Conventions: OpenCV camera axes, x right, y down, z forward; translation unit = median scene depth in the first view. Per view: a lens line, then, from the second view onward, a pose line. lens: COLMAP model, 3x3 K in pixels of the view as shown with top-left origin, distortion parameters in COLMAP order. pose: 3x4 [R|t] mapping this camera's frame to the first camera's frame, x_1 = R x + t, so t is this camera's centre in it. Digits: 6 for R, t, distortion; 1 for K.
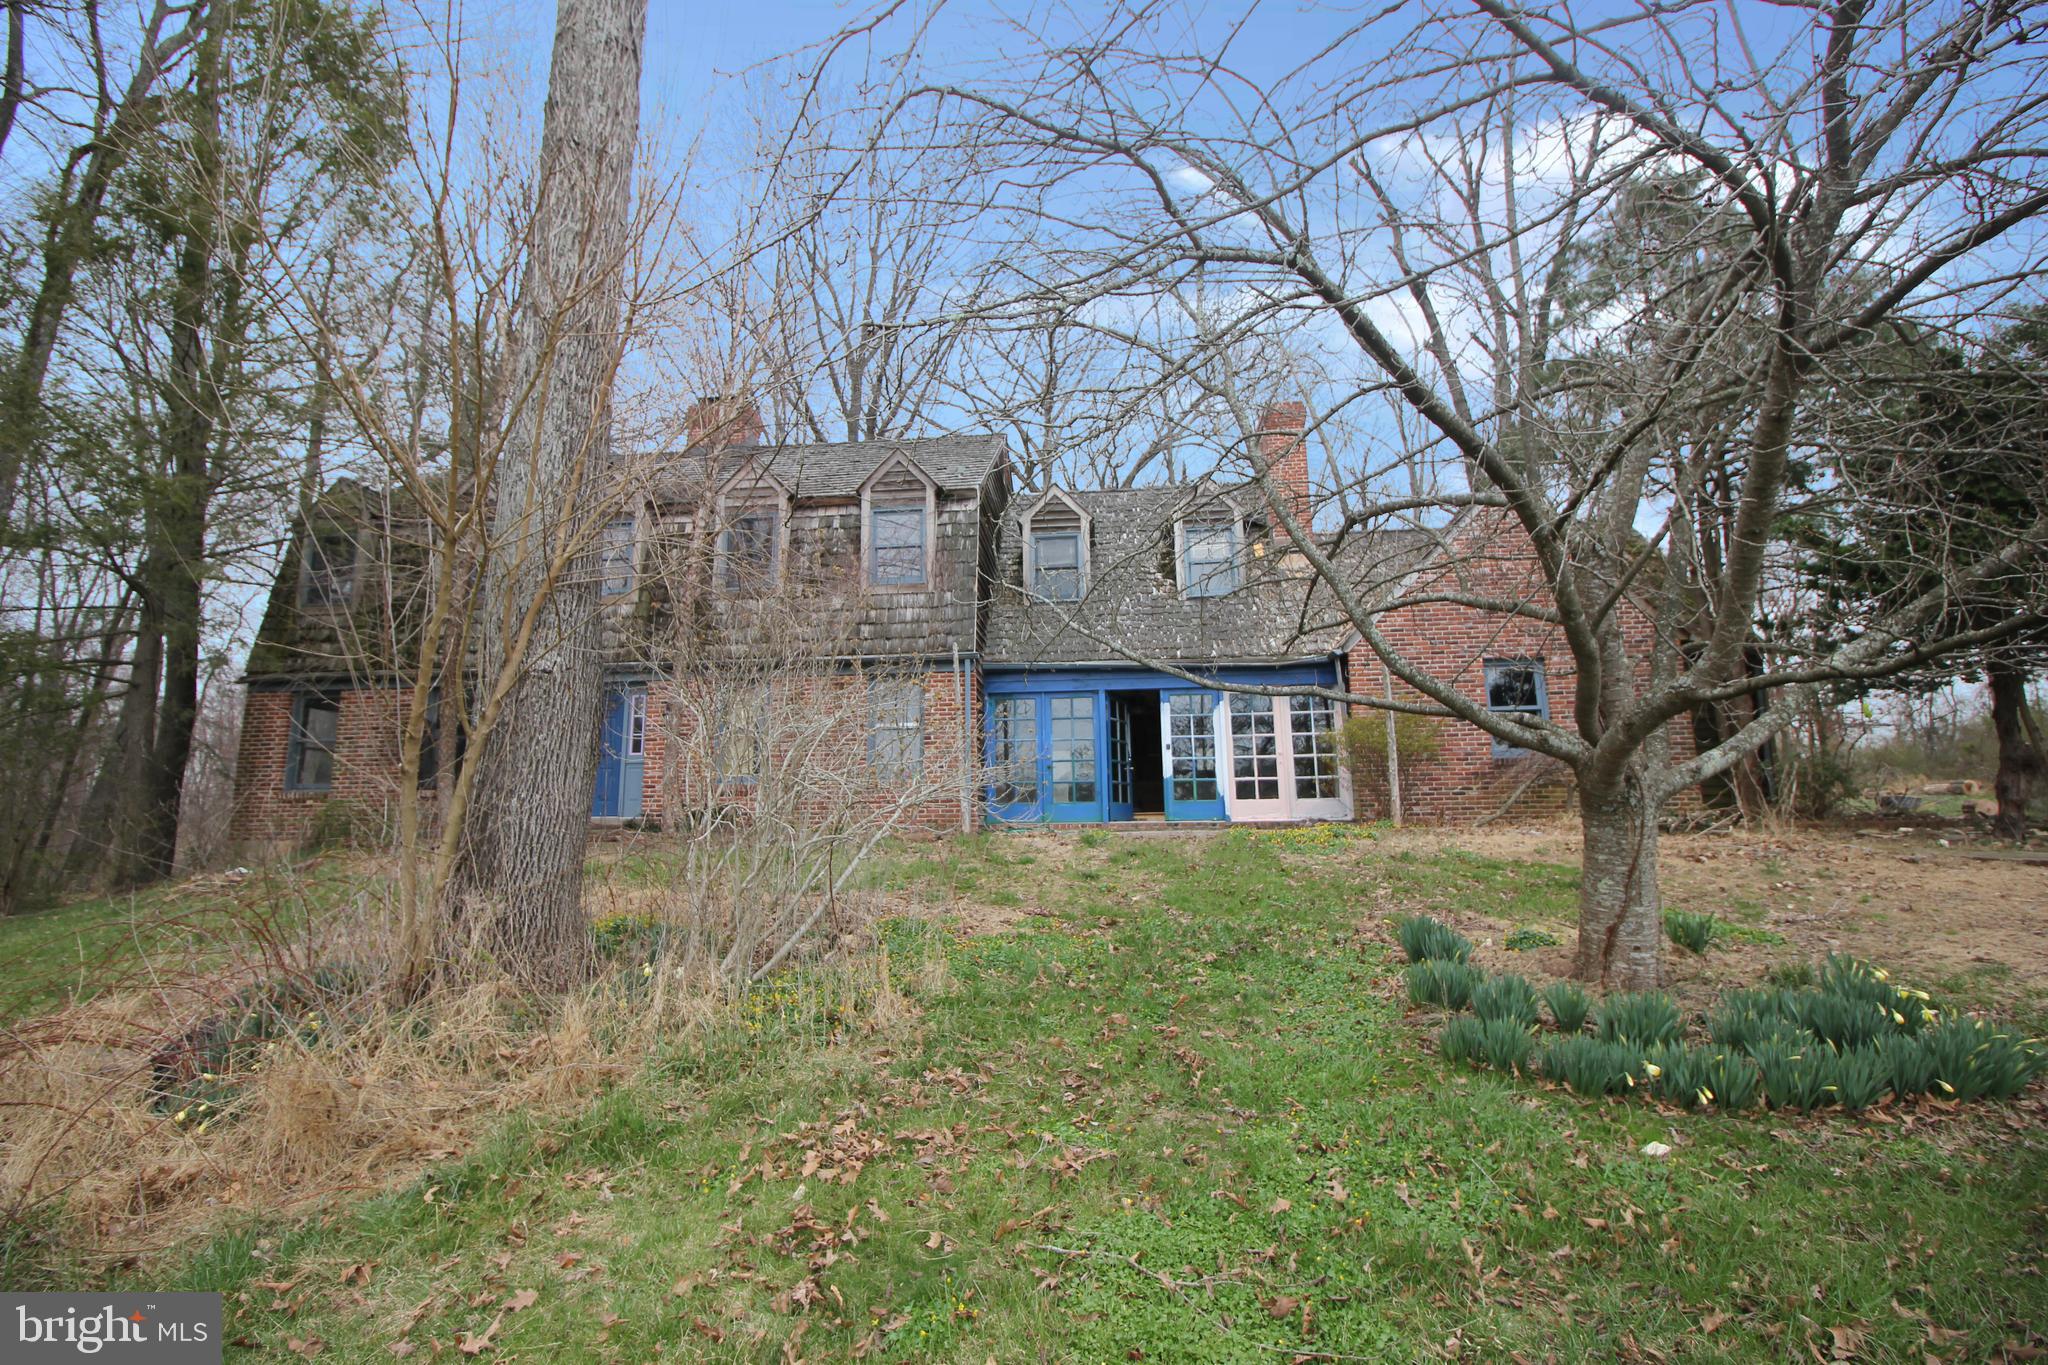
lens RADIAL K [[944.1, 0, 1013.8], [0, 944.1, 658.9], [0, 0, 1]] dist [-0.001350, -0.012434]
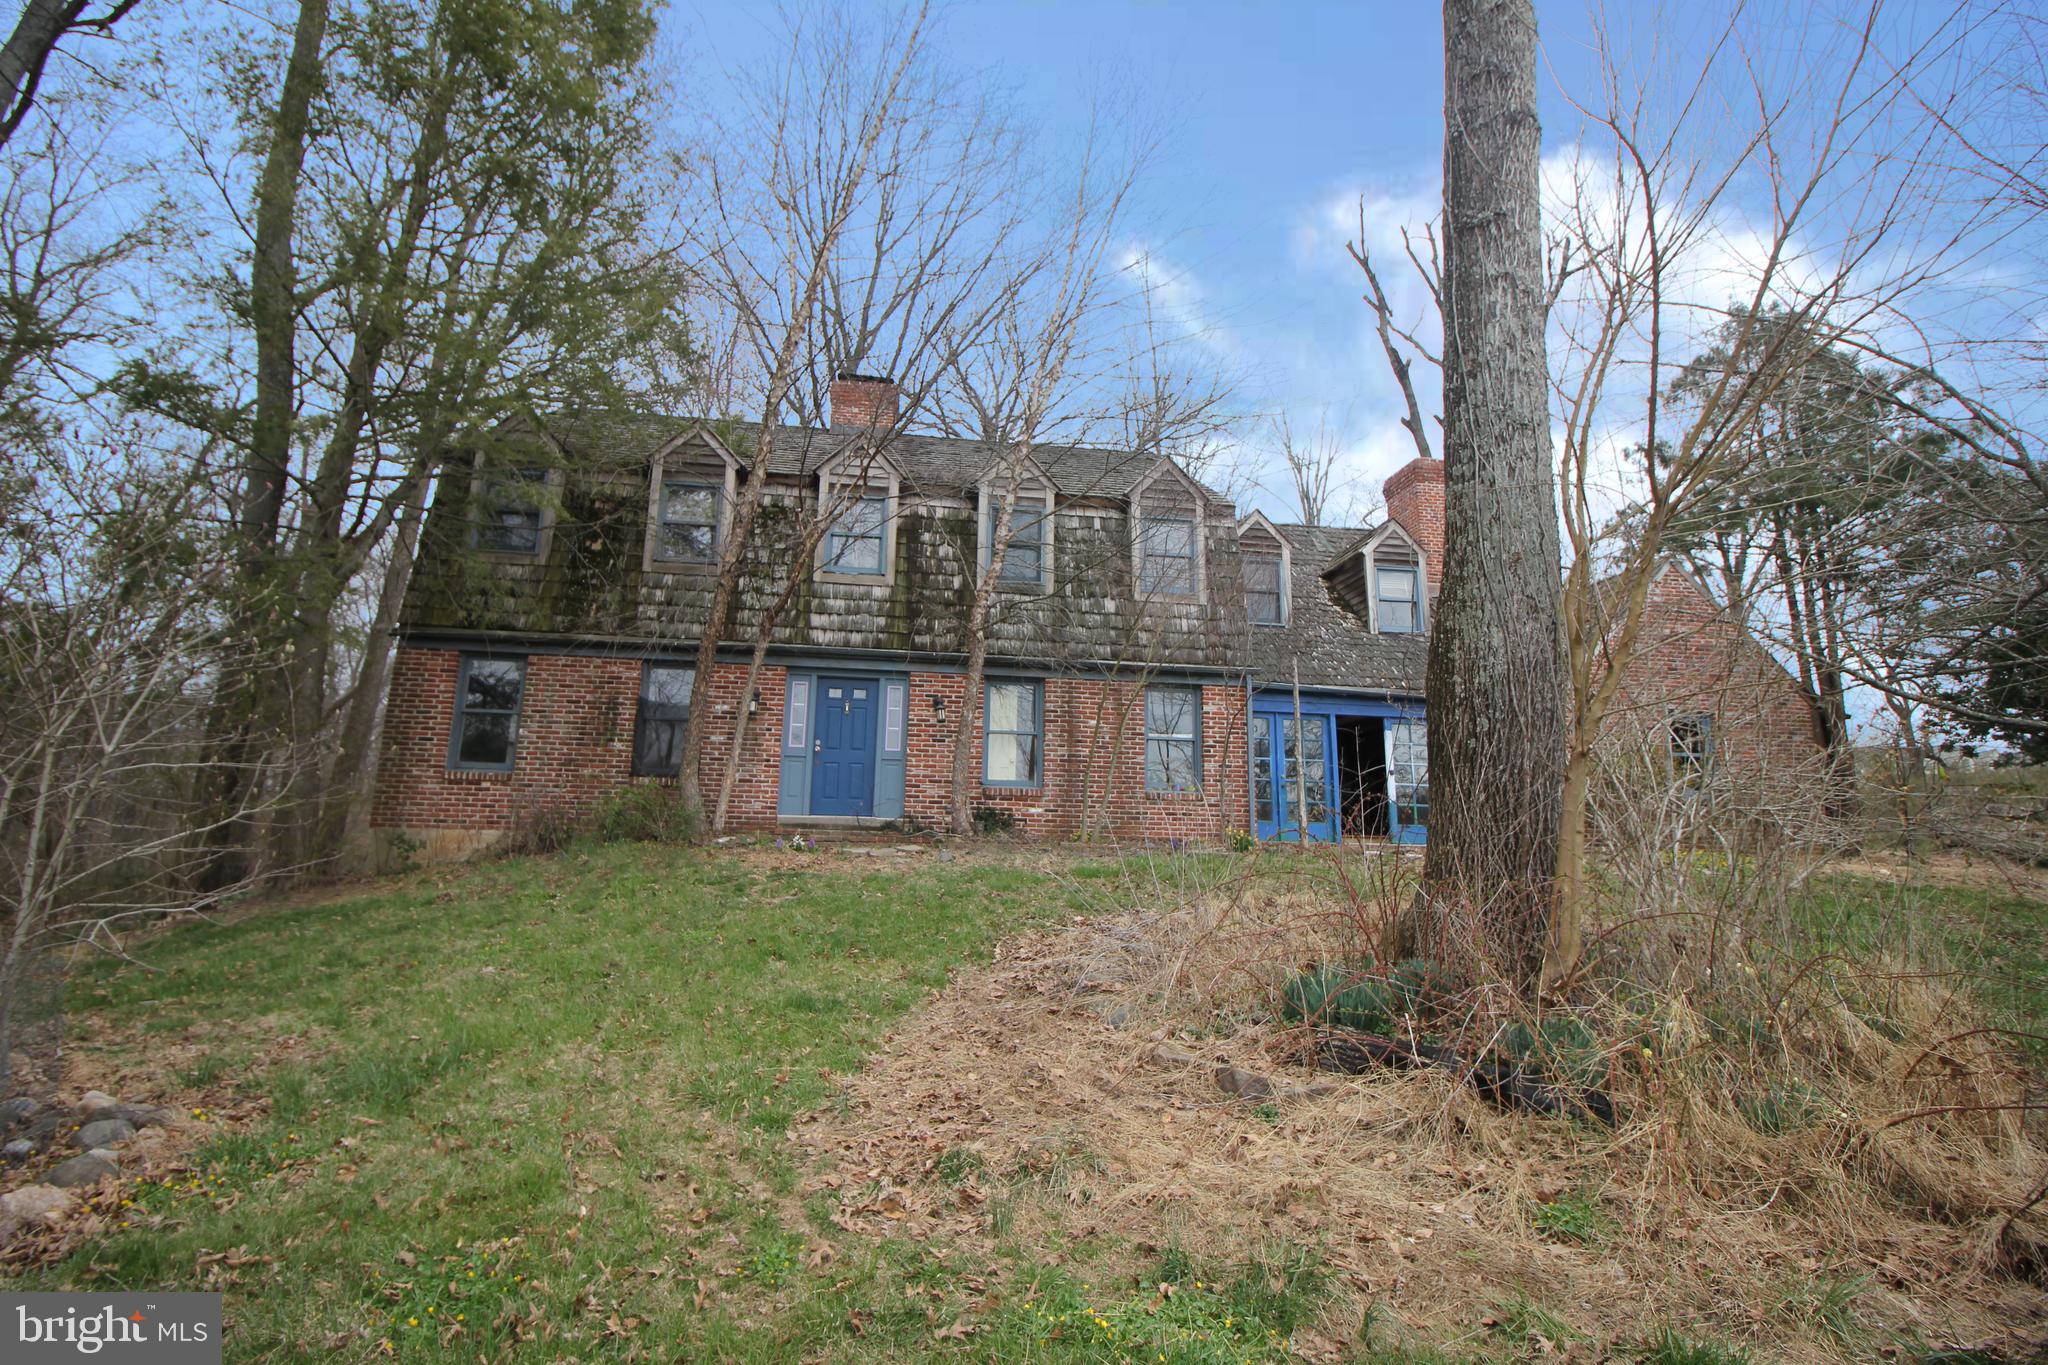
lens RADIAL K [[944.1, 0, 1013.8], [0, 944.1, 658.9], [0, 0, 1]] dist [-0.001350, -0.012434]
pose [[0.970107, 0.080799, 0.228833, -0.489290], [-0.074979, 0.996604, -0.034028, 0.034286], [-0.230805, 0.015853, 0.972871, 0.074753]]
